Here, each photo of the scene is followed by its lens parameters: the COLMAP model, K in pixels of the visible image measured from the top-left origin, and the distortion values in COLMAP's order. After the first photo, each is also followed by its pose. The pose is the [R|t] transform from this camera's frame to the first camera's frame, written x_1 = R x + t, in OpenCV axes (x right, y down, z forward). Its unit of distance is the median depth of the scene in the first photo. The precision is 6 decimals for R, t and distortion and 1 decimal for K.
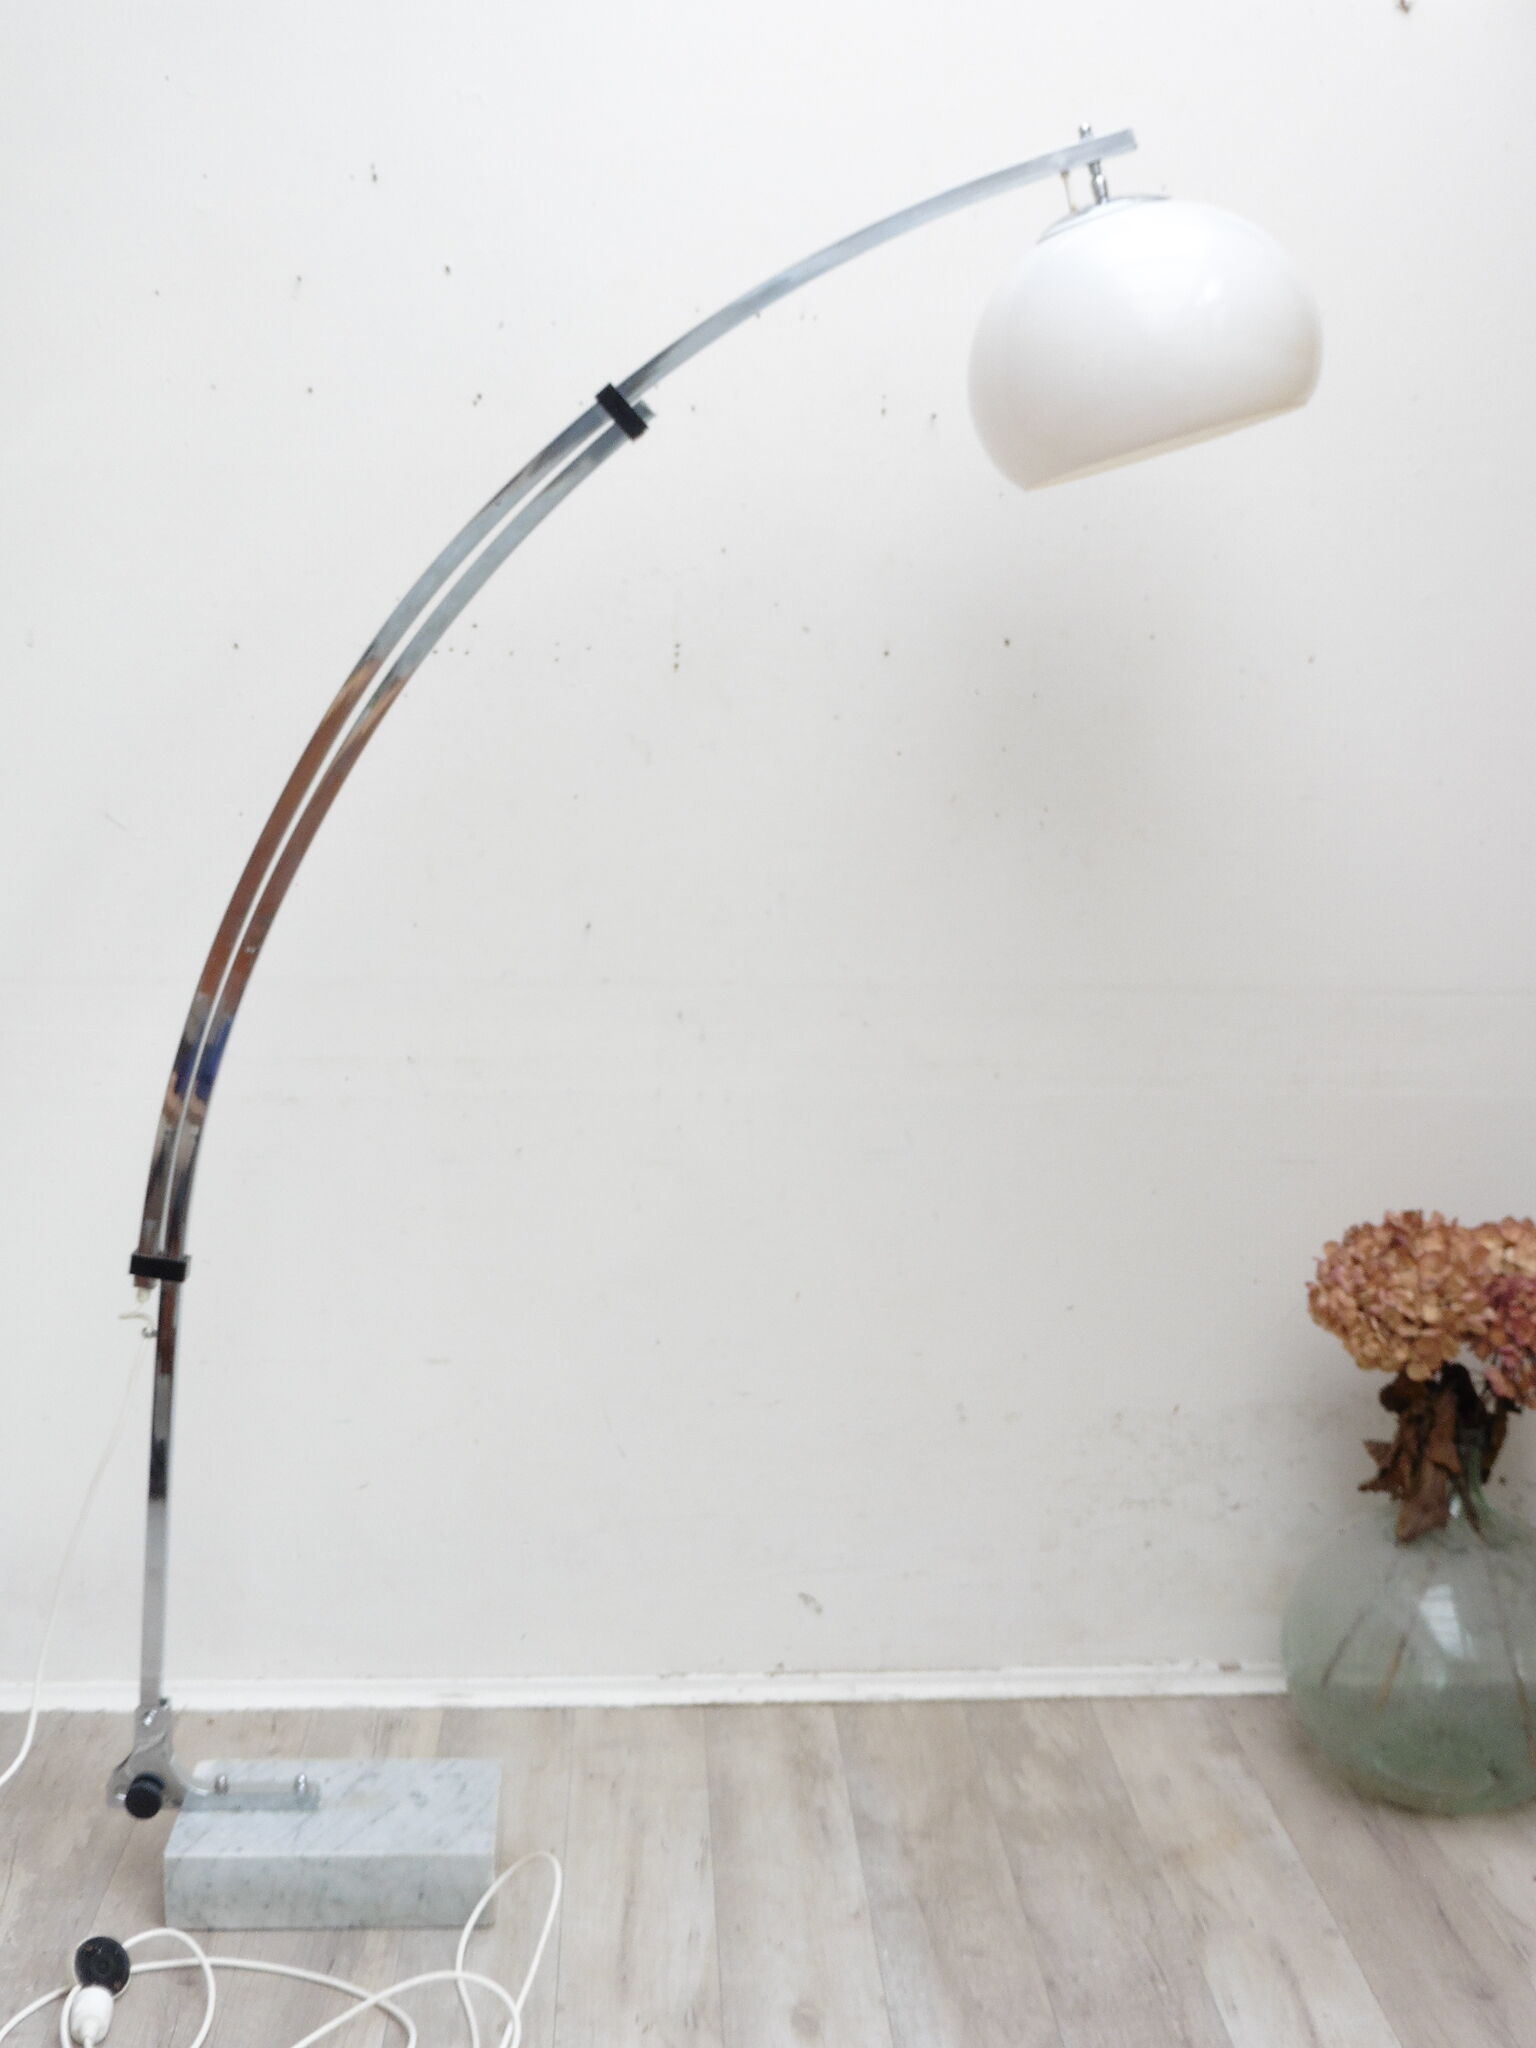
lens RADIAL K [[2363.1, 0, 757.1], [0, 2363.1, 1029.4], [0, 0, 1]] dist [-0.055469, 0.000000]
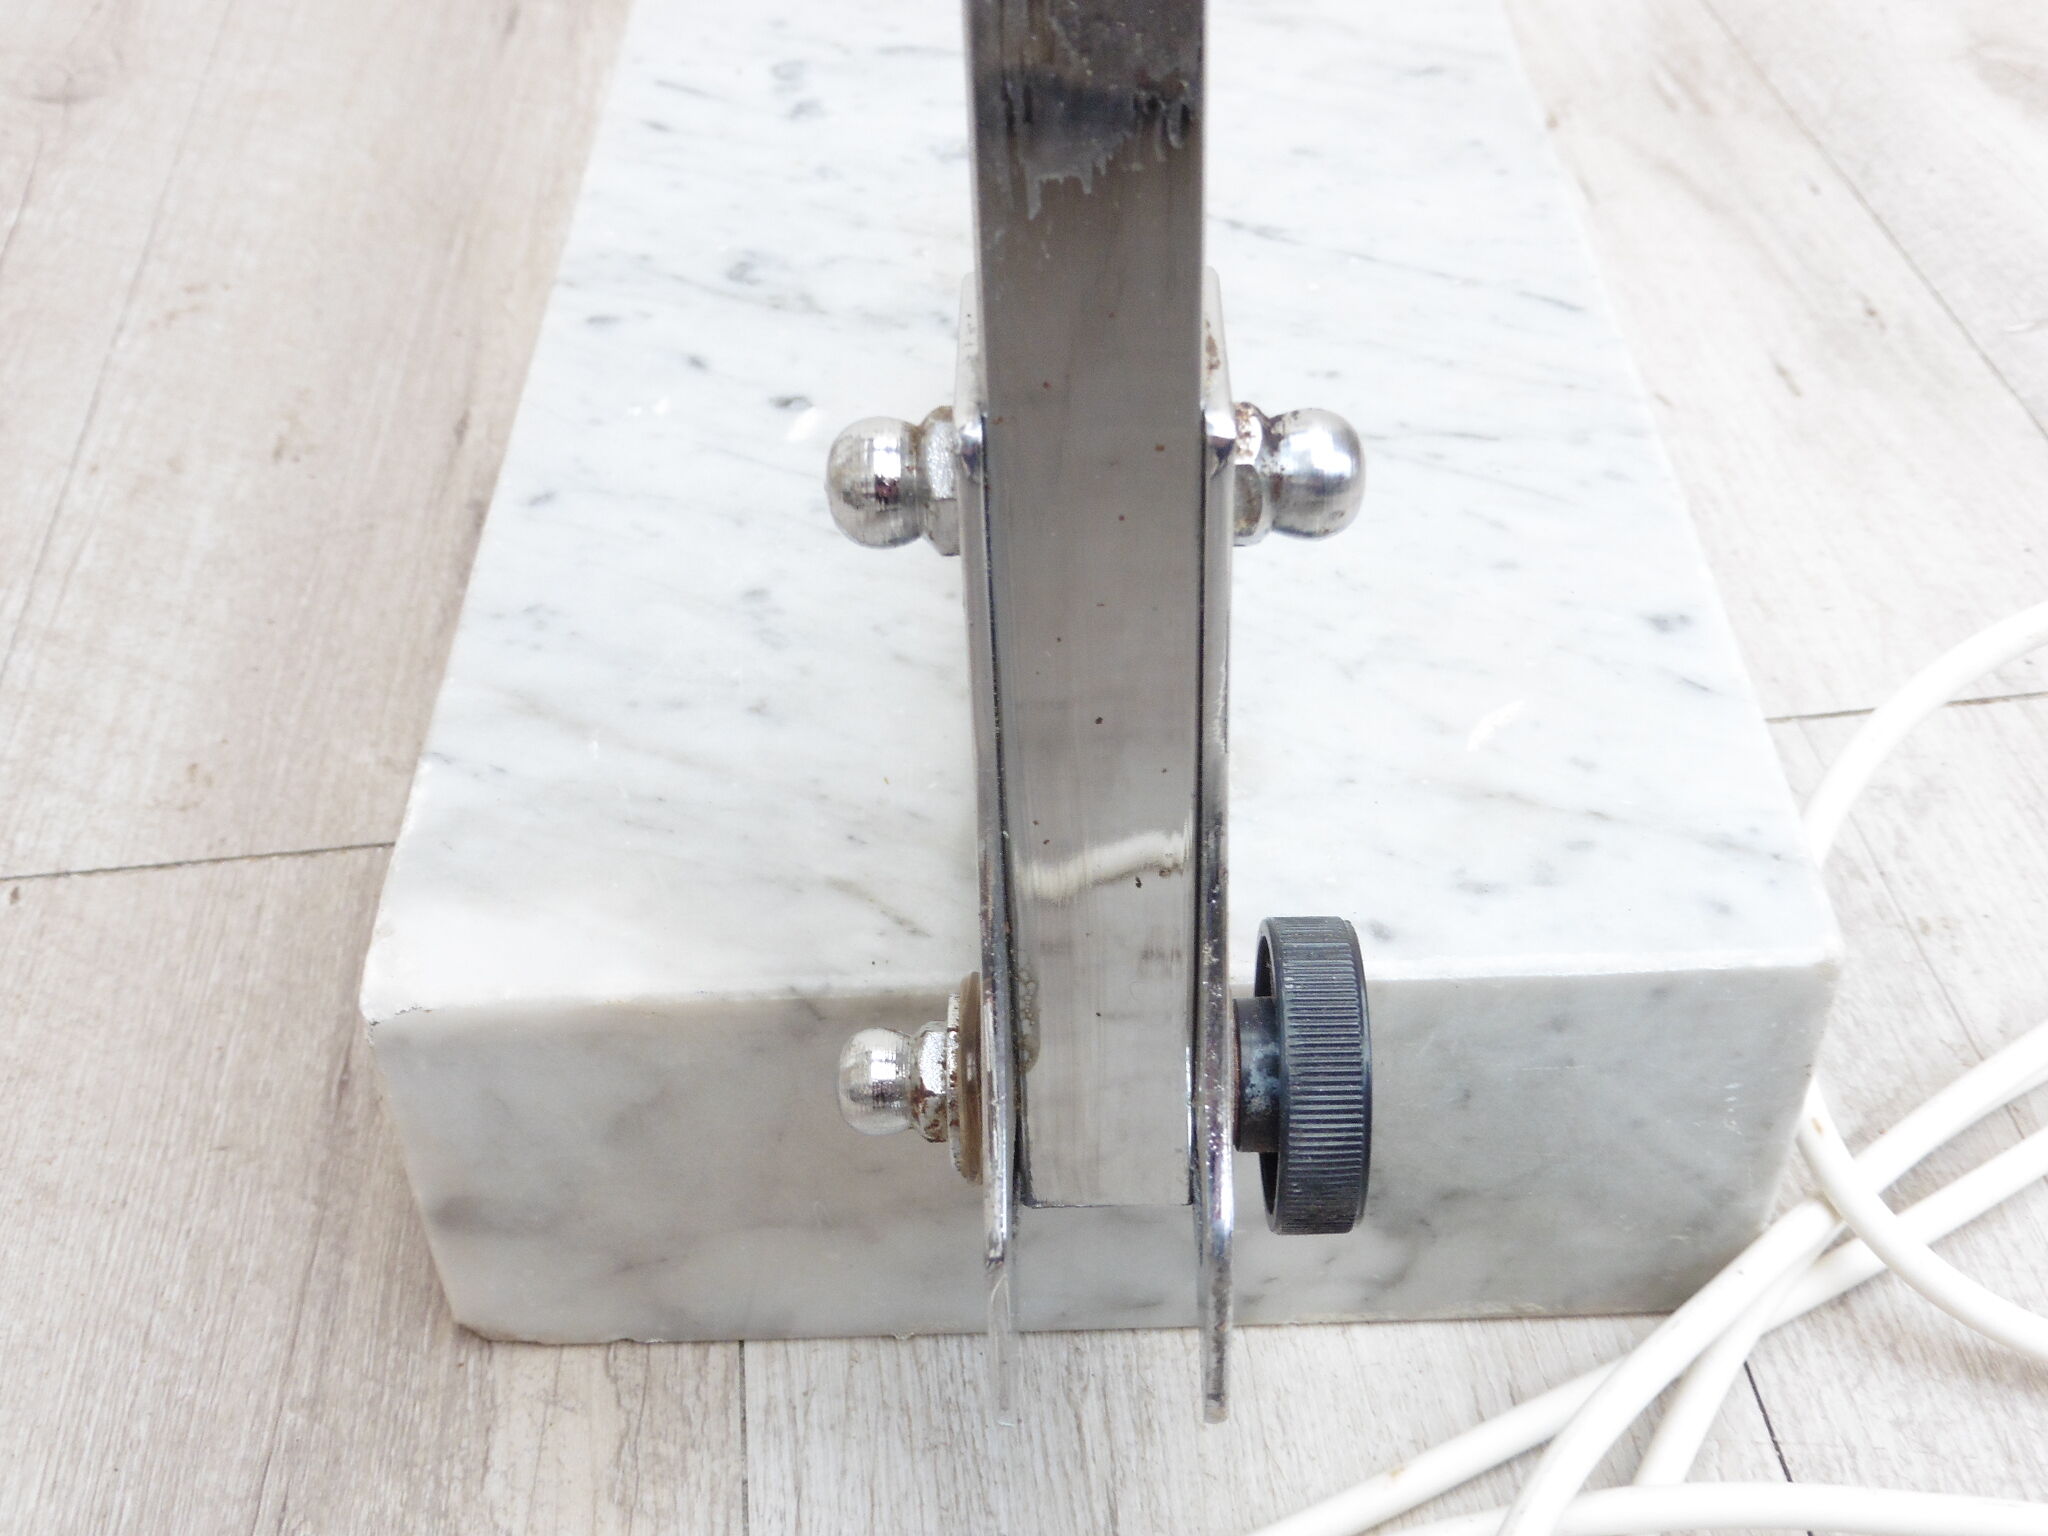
lens RADIAL K [[2363.1, 0, 1028.9], [0, 2363.1, 764.9], [0, 0, 1]] dist [-0.055469, 0.000000]
pose [[0.050832, -0.681261, 0.730274, -0.346484], [0.185134, 0.724974, 0.663430, 0.240604], [-0.981398, 0.101475, 0.162976, 1.012225]]
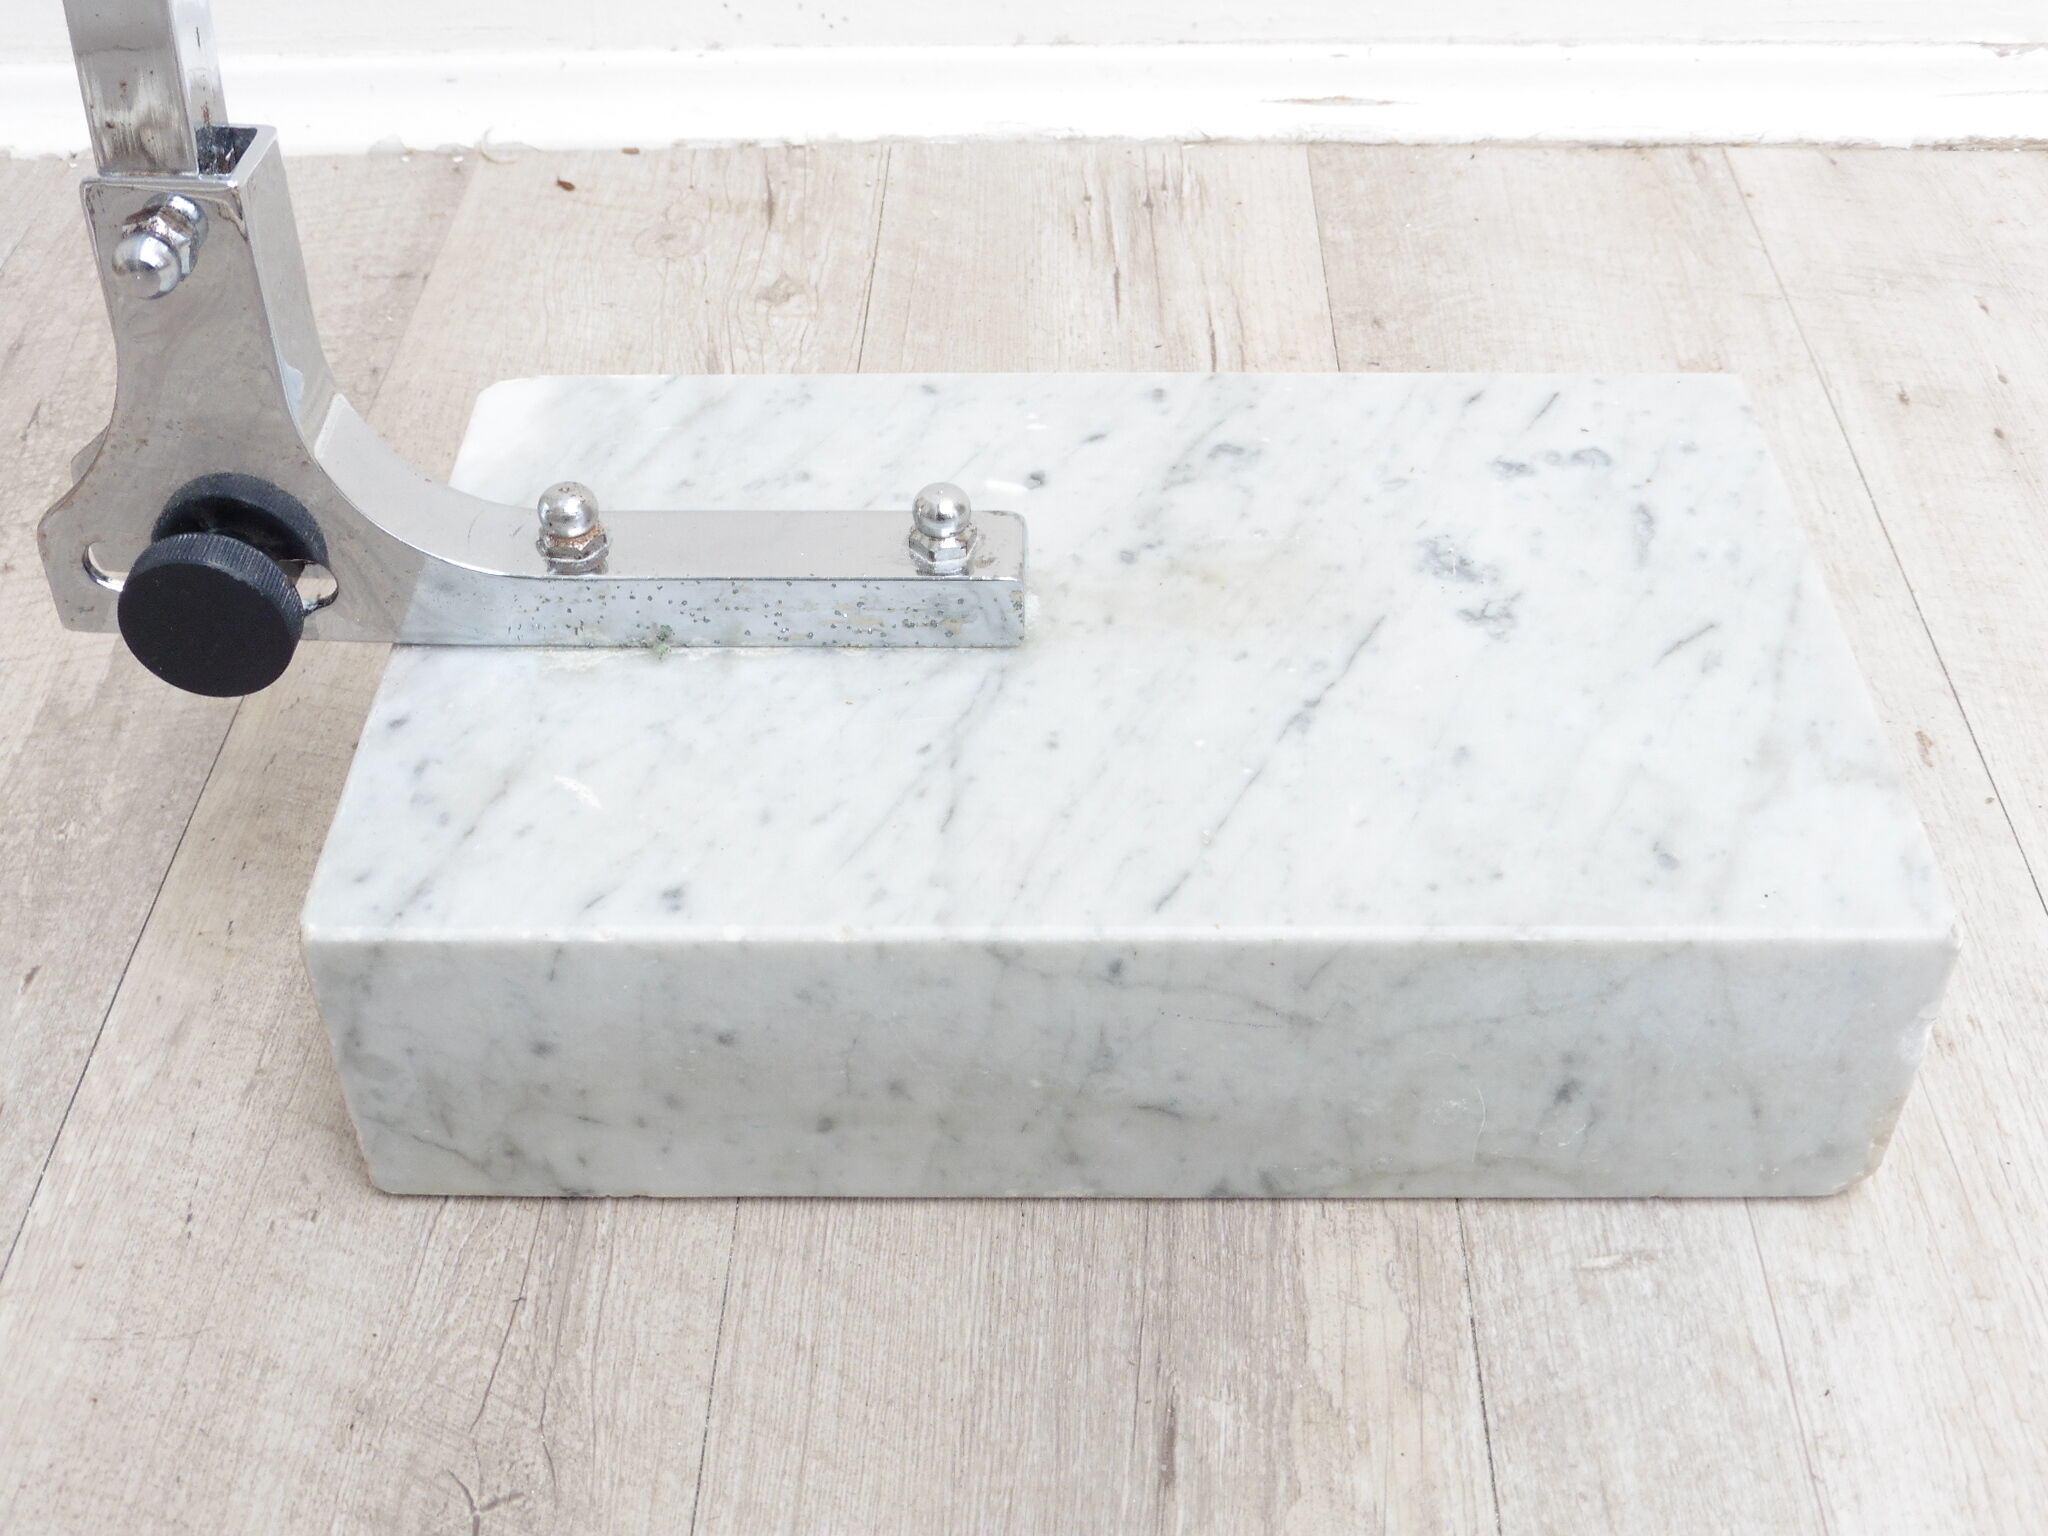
lens RADIAL K [[2363.1, 0, 1029.4], [0, 2363.1, 764.2], [0, 0, 1]] dist [-0.055469, 0.000000]
pose [[0.997260, 0.027302, -0.068747, -0.176977], [0.013143, 0.849200, 0.527907, 0.234490], [0.072793, -0.527365, 0.846515, 0.834766]]
